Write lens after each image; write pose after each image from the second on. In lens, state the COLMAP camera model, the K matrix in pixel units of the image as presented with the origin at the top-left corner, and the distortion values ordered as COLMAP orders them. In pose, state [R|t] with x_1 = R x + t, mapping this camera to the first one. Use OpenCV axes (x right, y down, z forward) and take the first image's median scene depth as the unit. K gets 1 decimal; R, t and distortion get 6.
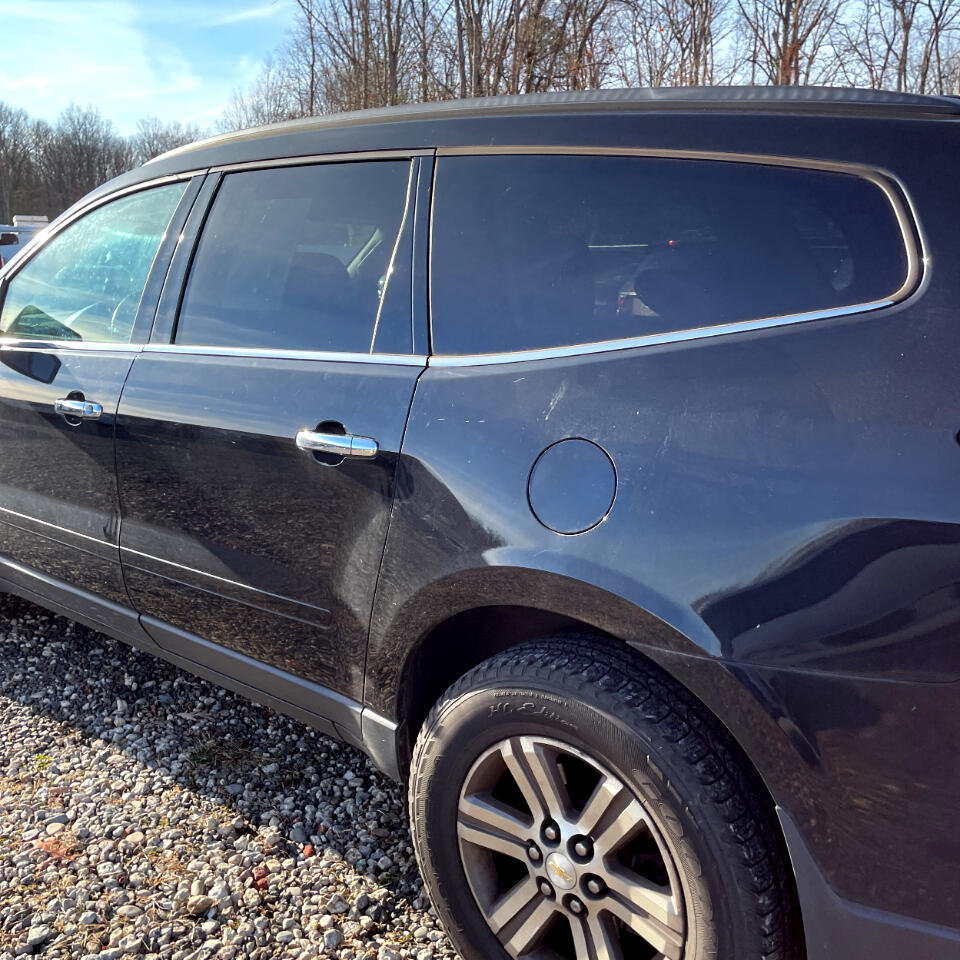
lens RADIAL K [[959.1, 0, 480.0], [0, 959.1, 480.0], [0, 0, 1]] dist [0.111498, -0.150030]
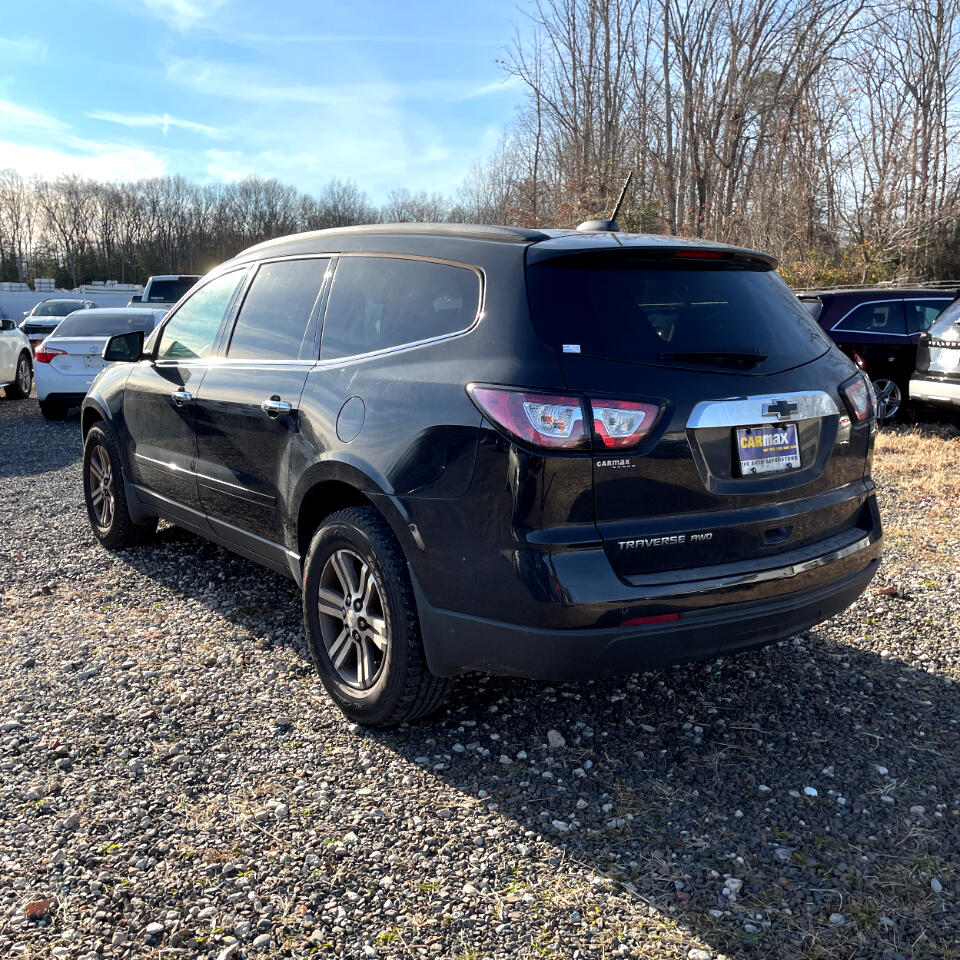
lens RADIAL K [[959.1, 0, 480.0], [0, 959.1, 480.0], [0, 0, 1]] dist [0.111498, -0.150030]
pose [[0.972126, 0.032867, -0.232144, 0.724890], [-0.045442, 0.997763, -0.049031, 0.191933], [0.230013, 0.058213, 0.971445, -0.788966]]
